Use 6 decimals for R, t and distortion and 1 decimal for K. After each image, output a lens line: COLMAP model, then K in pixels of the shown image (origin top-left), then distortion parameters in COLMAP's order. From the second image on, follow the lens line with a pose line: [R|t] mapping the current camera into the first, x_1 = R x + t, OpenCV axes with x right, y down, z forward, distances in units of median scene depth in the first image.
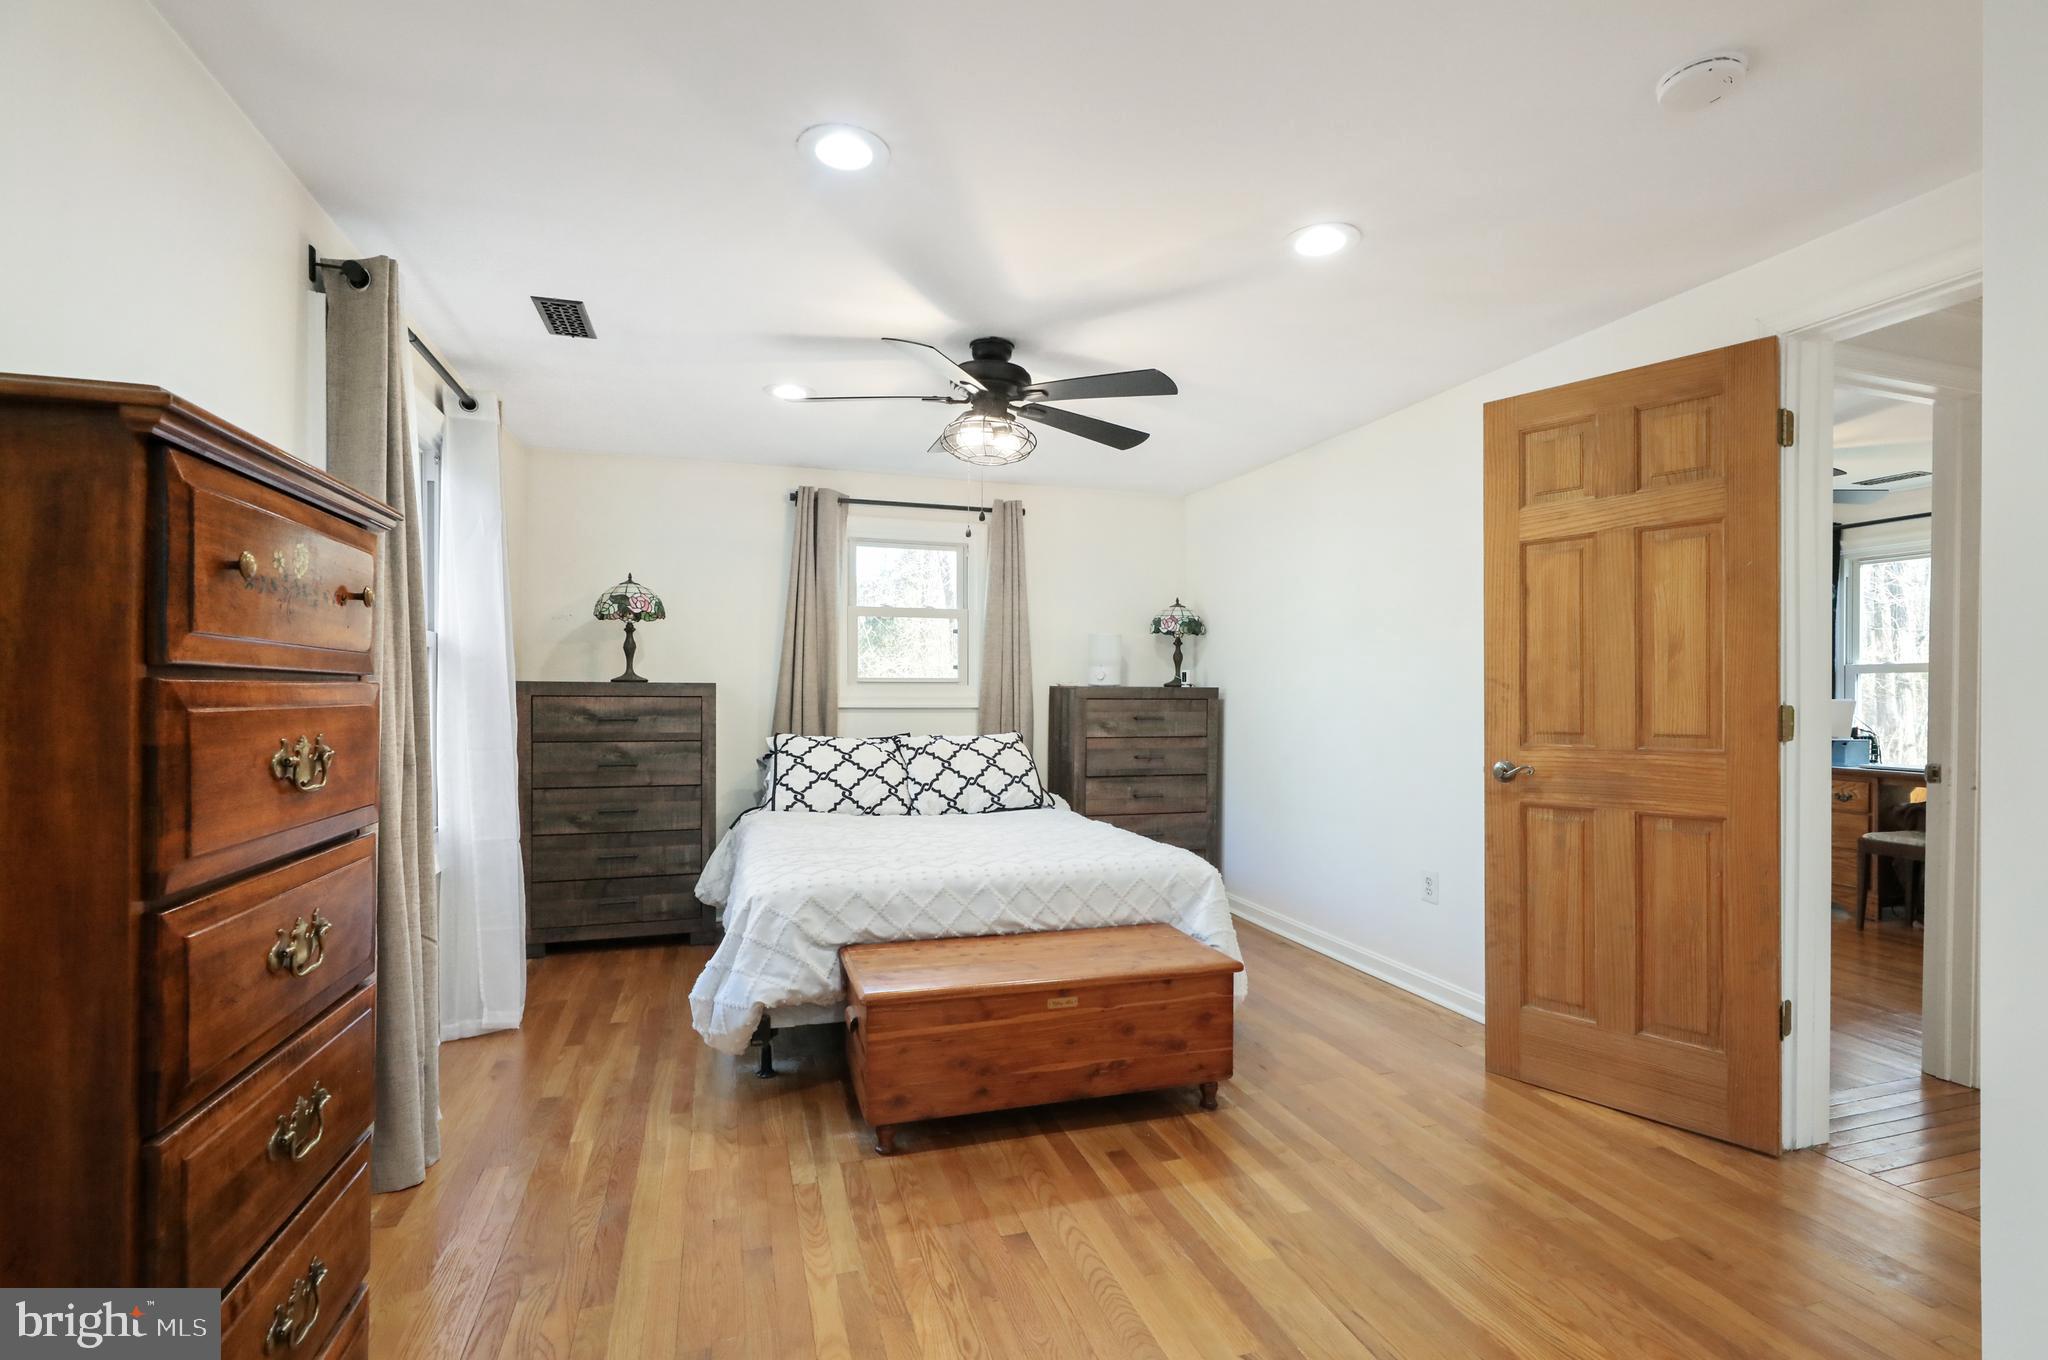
lens RADIAL K [[928.4, 0, 1024.0], [0, 928.4, 693.4], [0, 0, 1]] dist [0.000771, -0.000256]
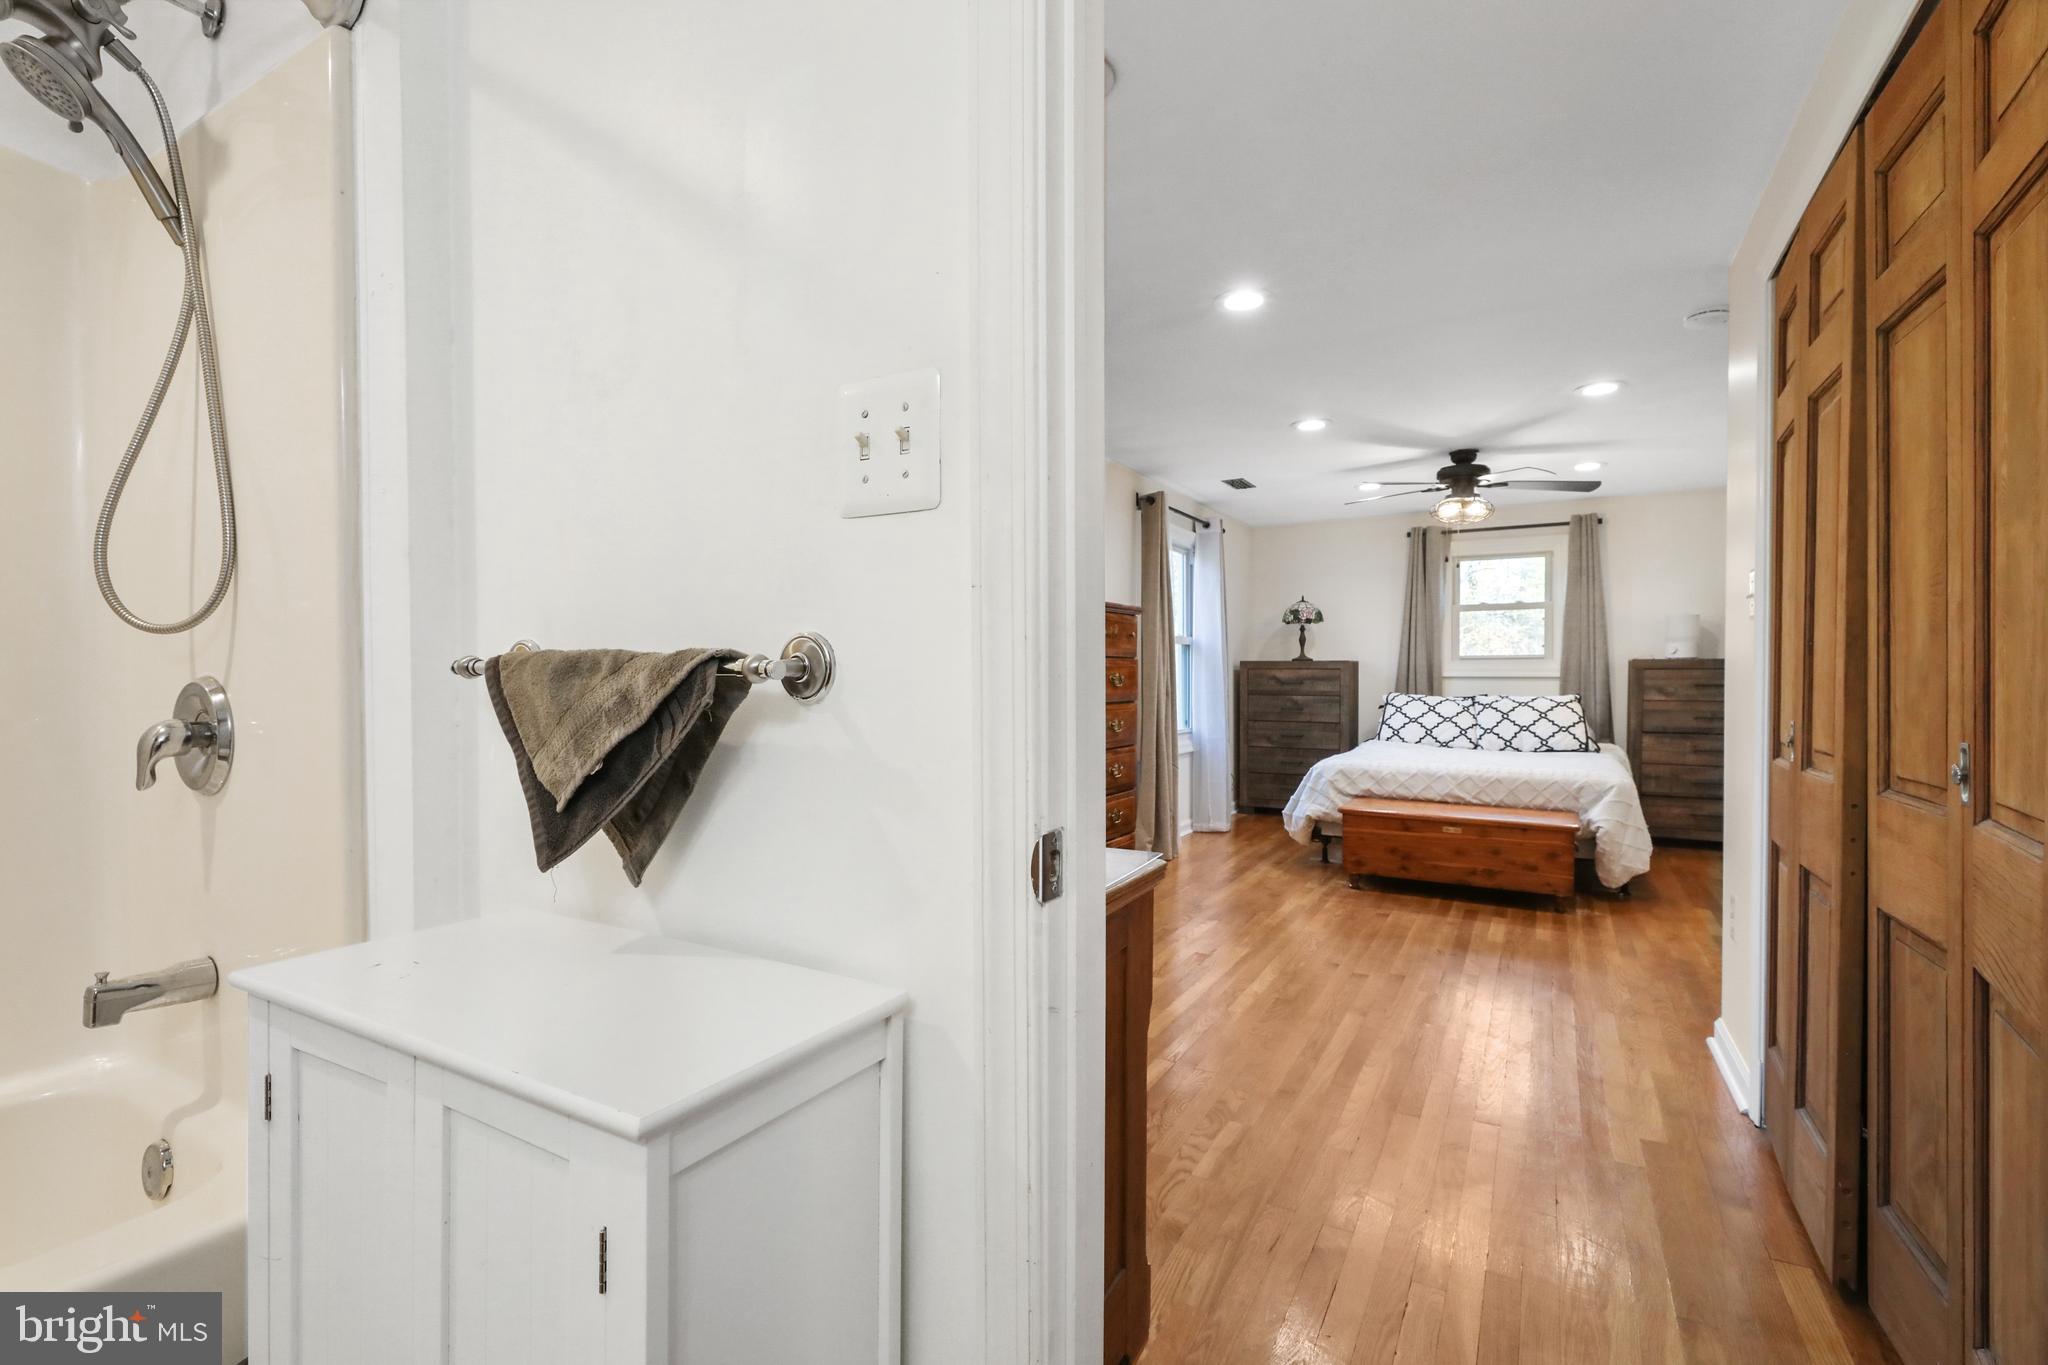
lens RADIAL K [[908.5, 0, 1034.2], [0, 908.5, 690.1], [0, 0, 1]] dist [0.002129, -0.000211]
pose [[0.678315, 0.009135, -0.734715, 0.453162], [0.002642, 0.999886, 0.014872, 0.015445], [0.734767, -0.012029, 0.678213, -0.468736]]
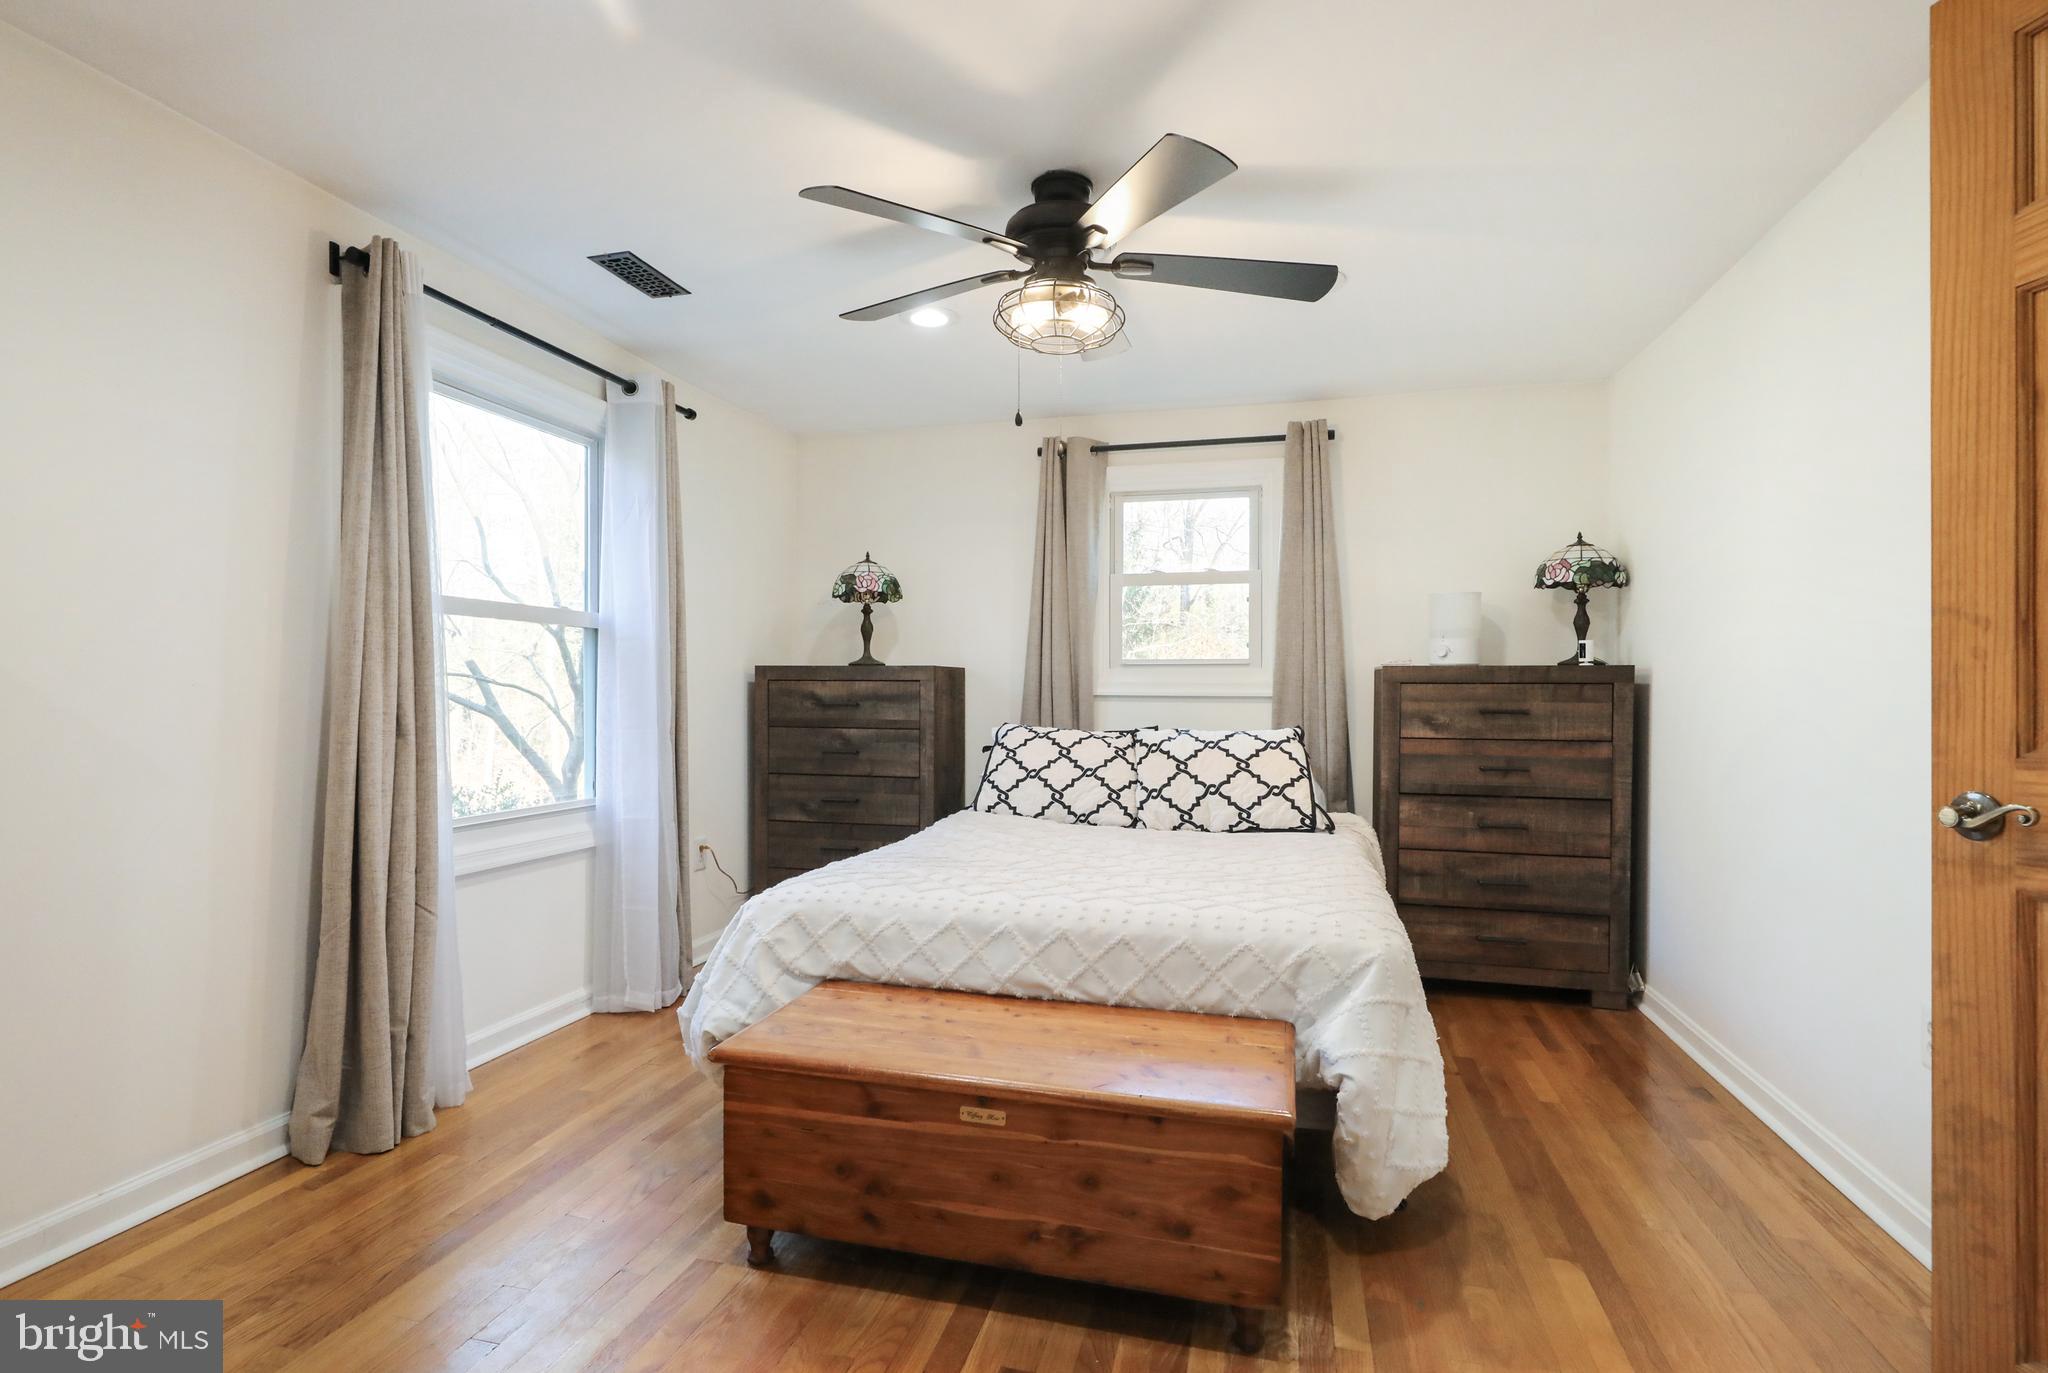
lens RADIAL K [[983.4, 0, 1029.4], [0, 983.4, 696.2], [0, 0, 1]] dist [0.001491, -0.000720]
pose [[0.847396, 0.001465, -0.530959, 0.250813], [-0.001707, 0.999999, 0.000035, 0.018222], [0.530958, 0.000877, 0.847398, 0.237340]]
